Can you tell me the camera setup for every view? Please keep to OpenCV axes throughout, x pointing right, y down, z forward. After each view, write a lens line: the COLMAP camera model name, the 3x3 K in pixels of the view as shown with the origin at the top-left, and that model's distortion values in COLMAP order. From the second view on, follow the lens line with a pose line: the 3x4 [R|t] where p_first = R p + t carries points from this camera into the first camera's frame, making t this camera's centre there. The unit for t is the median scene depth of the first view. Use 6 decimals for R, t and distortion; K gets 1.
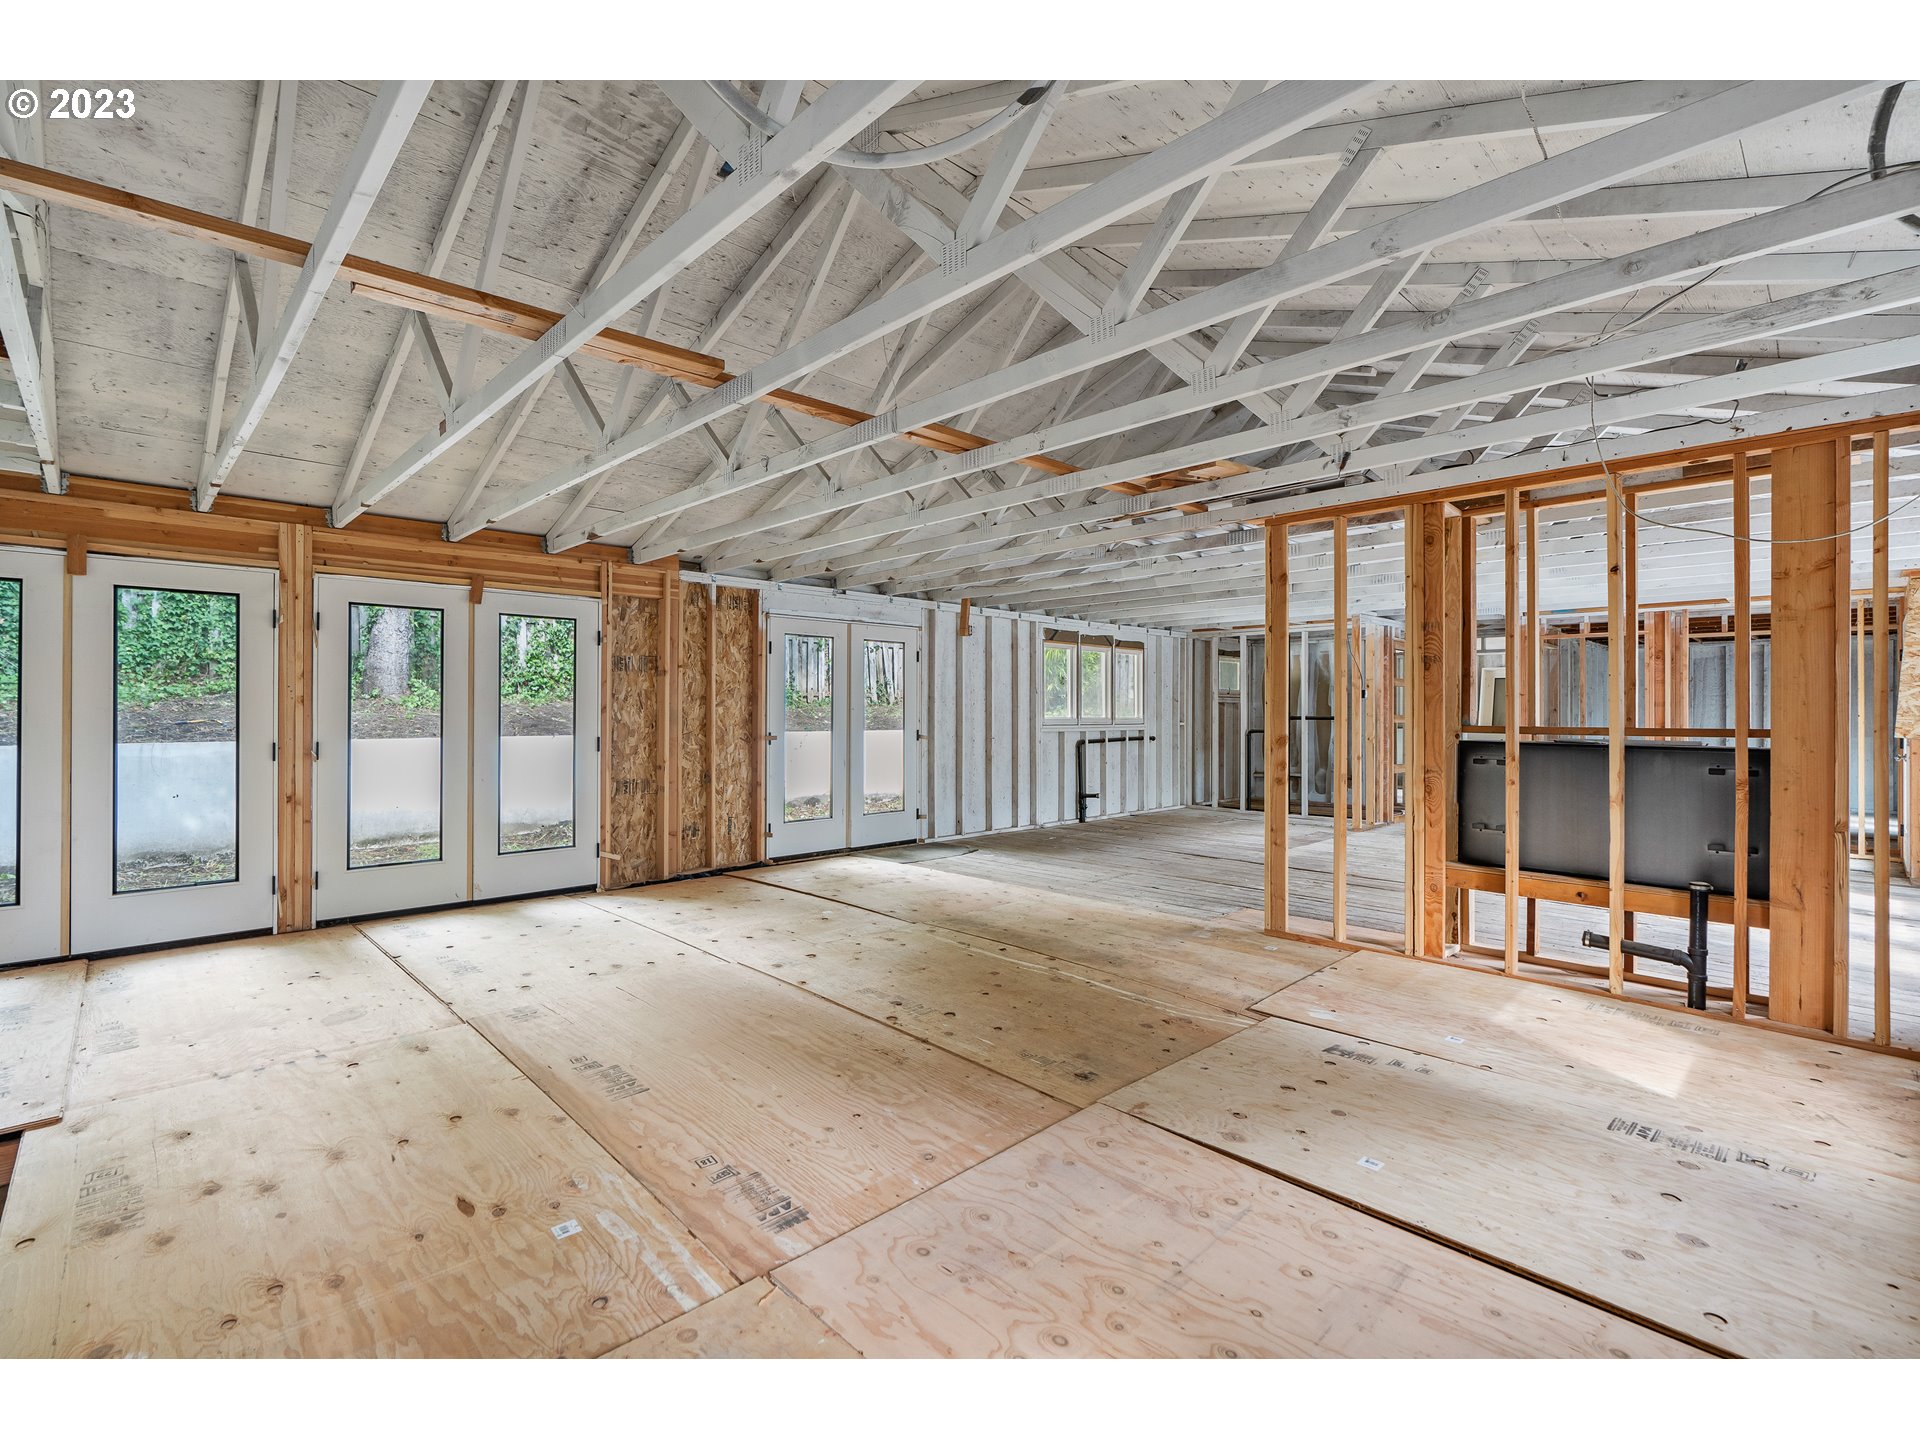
lens RADIAL K [[881.9, 0, 967.6], [0, 881.9, 714.4], [0, 0, 1]] dist [-0.001832, 0.001593]
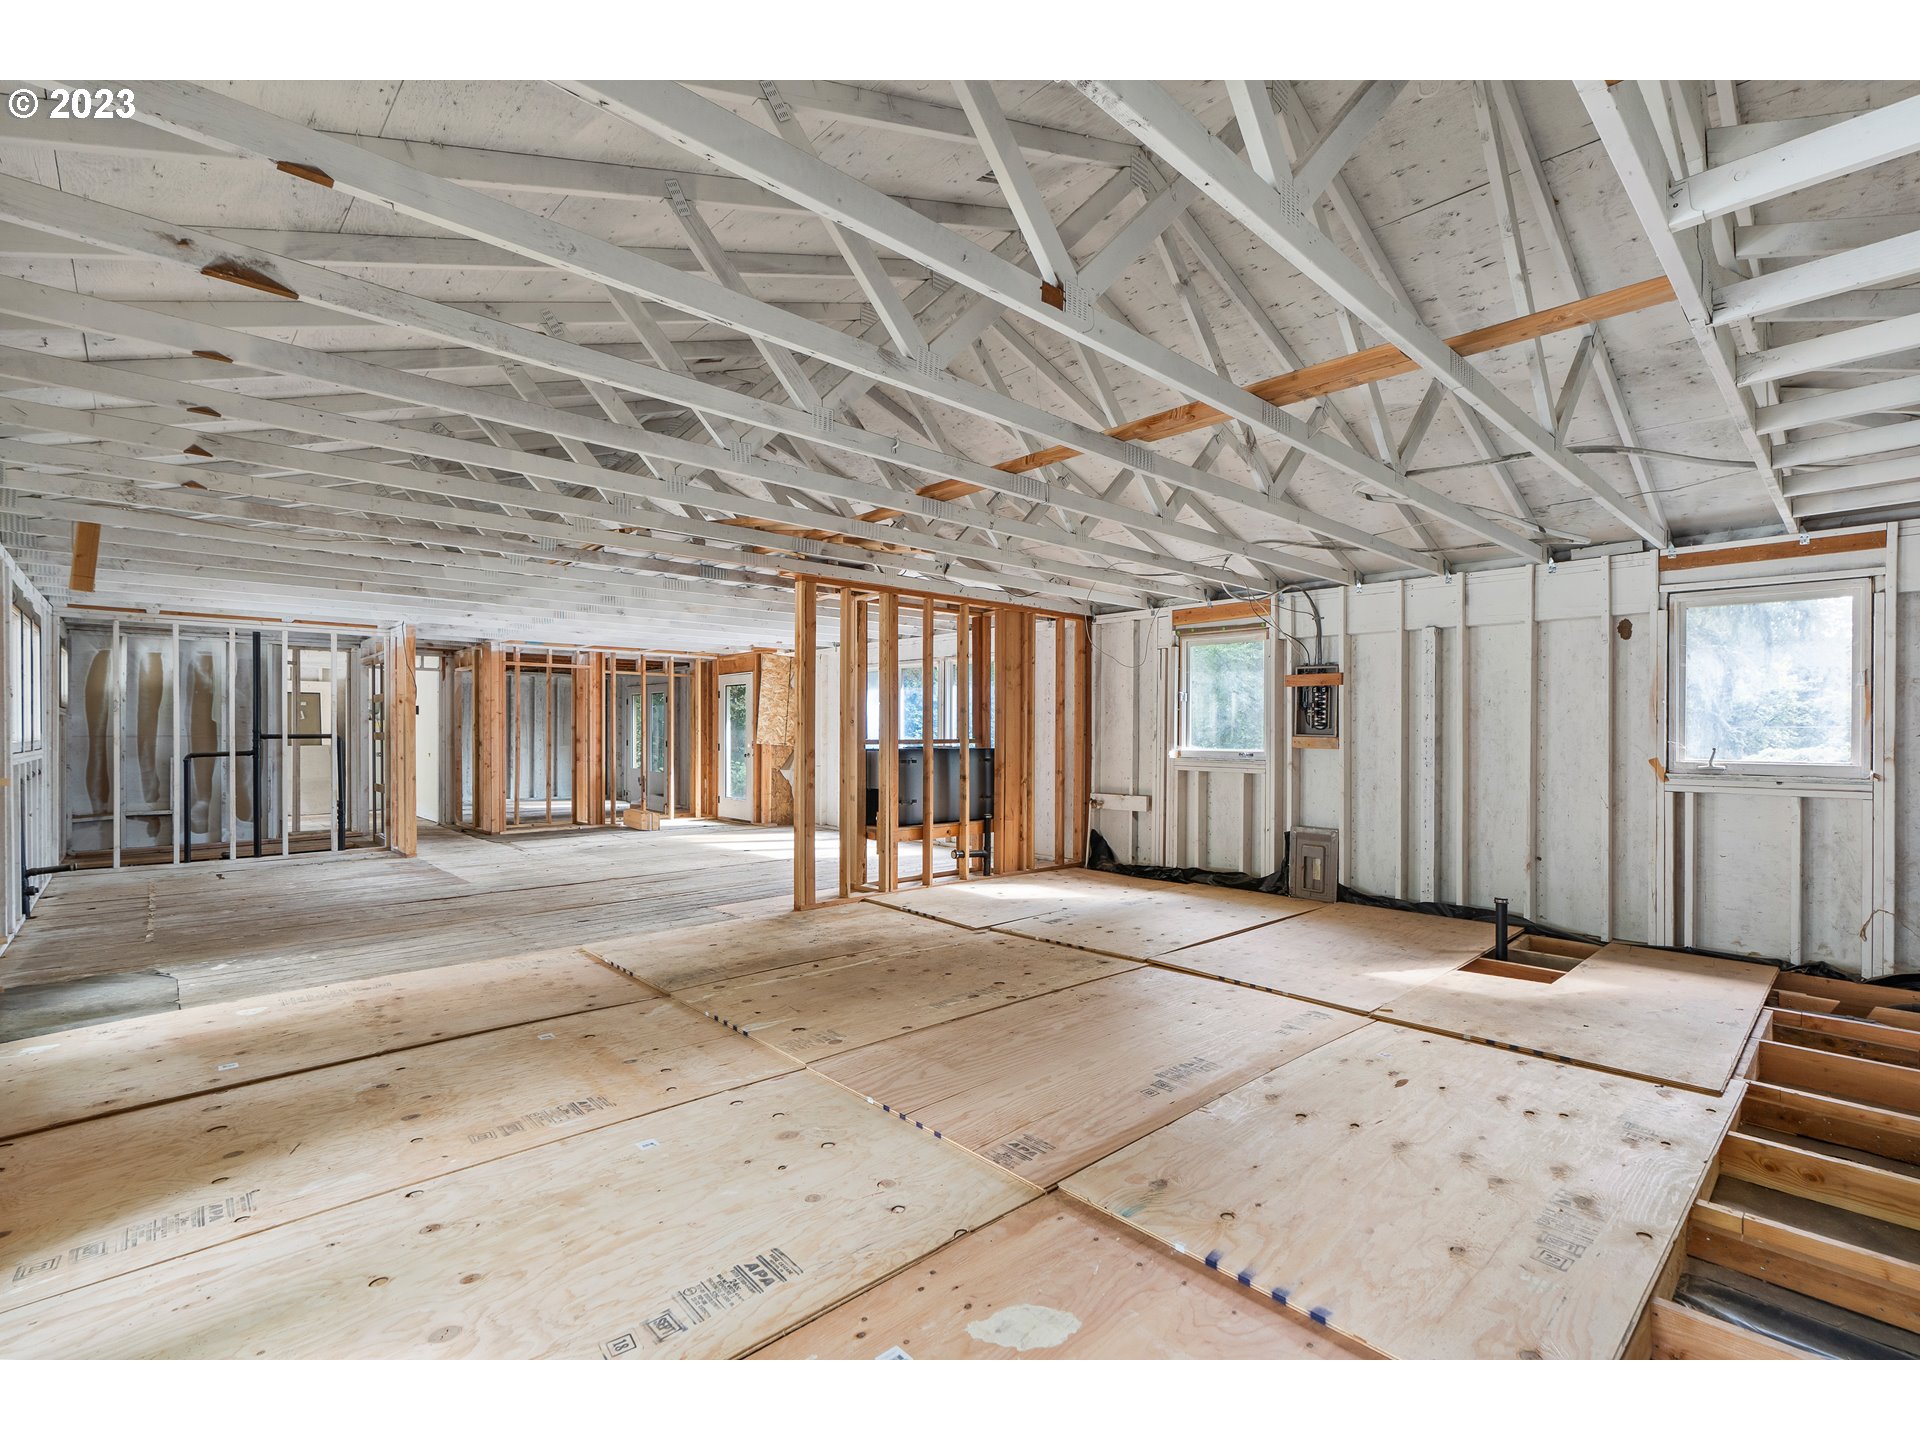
lens RADIAL K [[881.9, 0, 967.1], [0, 881.9, 731.3], [0, 0, 1]] dist [-0.001832, 0.001593]
pose [[0.010130, -0.001801, 0.999947, -1.099199], [-0.000170, 0.999998, 0.001803, -0.004611], [-0.999949, -0.000188, 0.010130, 0.928931]]
